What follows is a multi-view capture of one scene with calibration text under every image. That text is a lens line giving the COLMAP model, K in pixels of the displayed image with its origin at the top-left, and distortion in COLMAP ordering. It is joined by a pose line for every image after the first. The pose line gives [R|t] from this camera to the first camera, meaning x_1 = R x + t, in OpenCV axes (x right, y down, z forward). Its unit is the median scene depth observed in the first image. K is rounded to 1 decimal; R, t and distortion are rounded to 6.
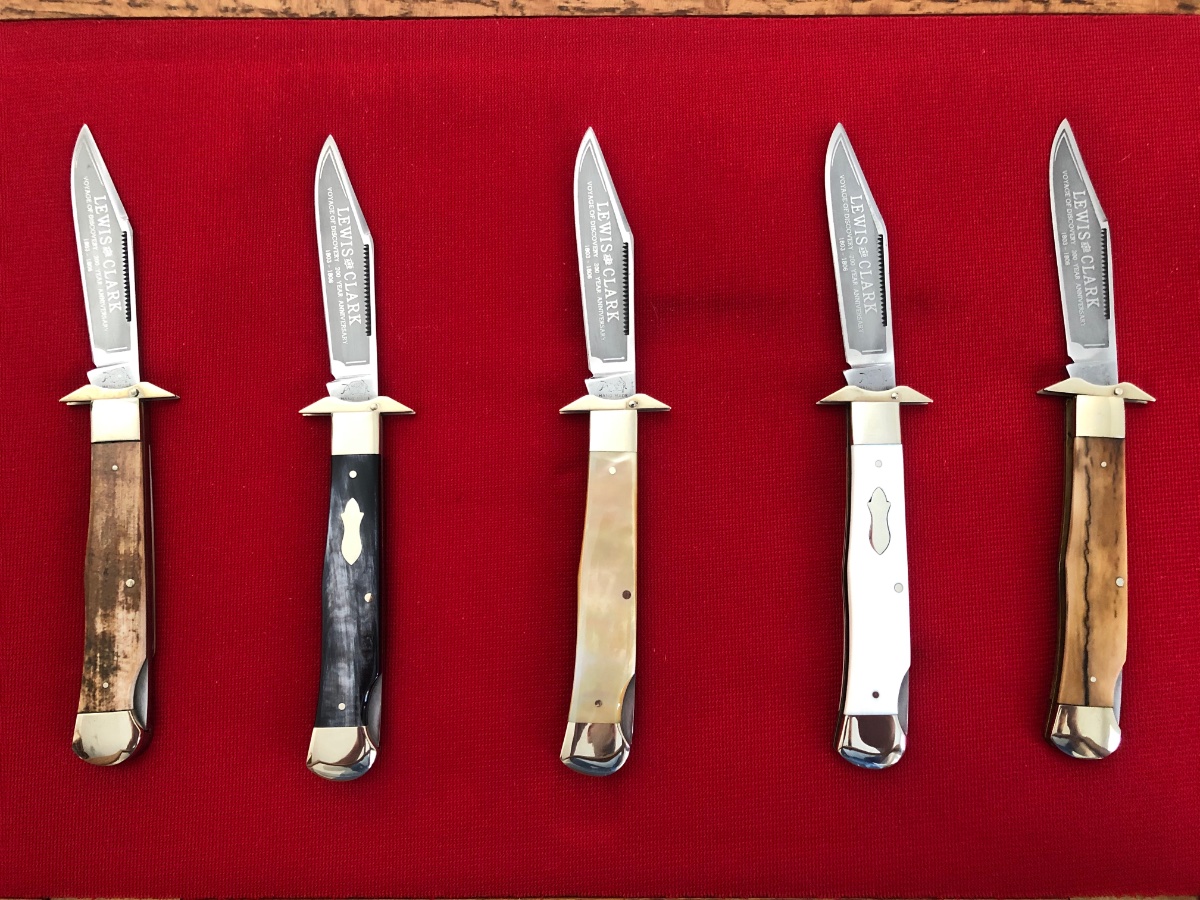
lens RADIAL K [[981.0, 0, 601.6], [0, 981.0, 448.4], [0, 0, 1]] dist [-0.015139, -0.001090]
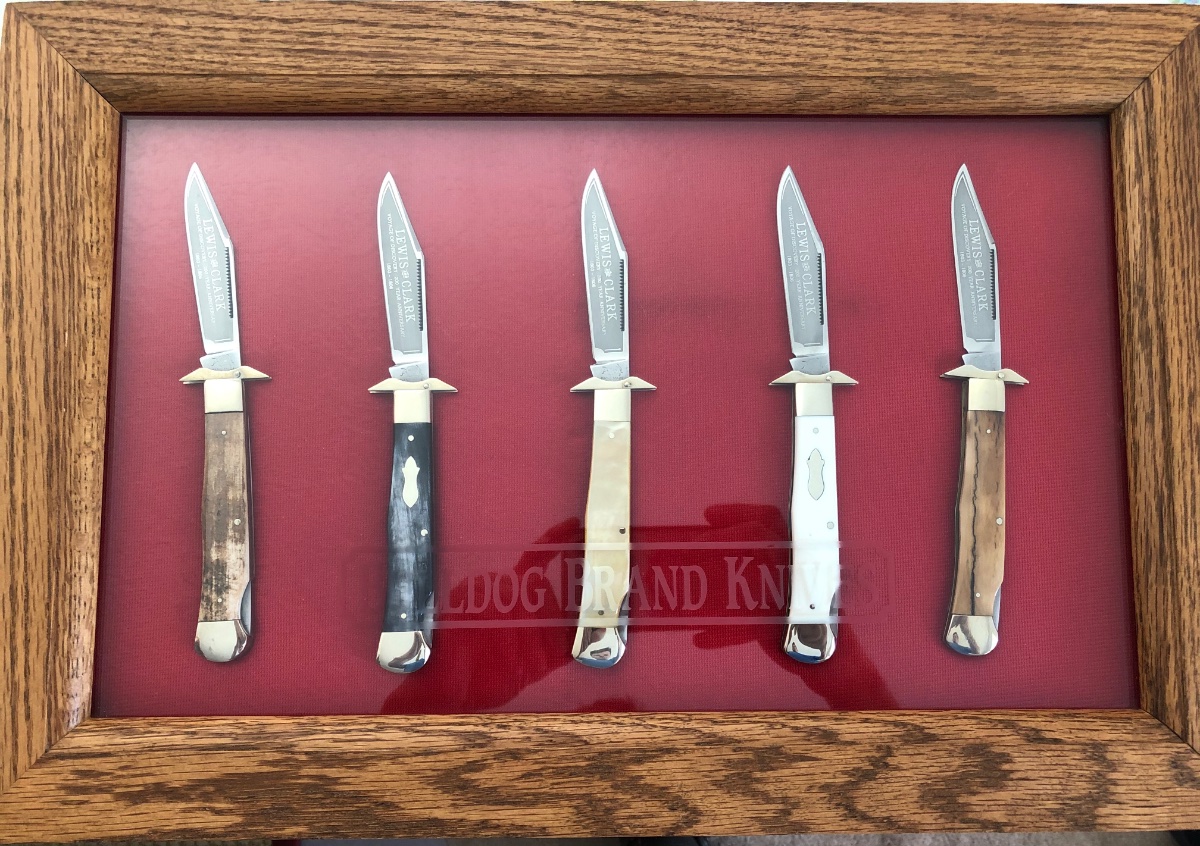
lens RADIAL K [[1010.1, 0, 600.8], [0, 1010.1, 425.3], [0, 0, 1]] dist [0.014165, 0.000612]
pose [[0.999944, 0.002174, 0.010315, -0.016709], [-0.002121, 0.999985, -0.005090, 0.015750], [-0.010326, 0.005067, 0.999934, -0.337597]]
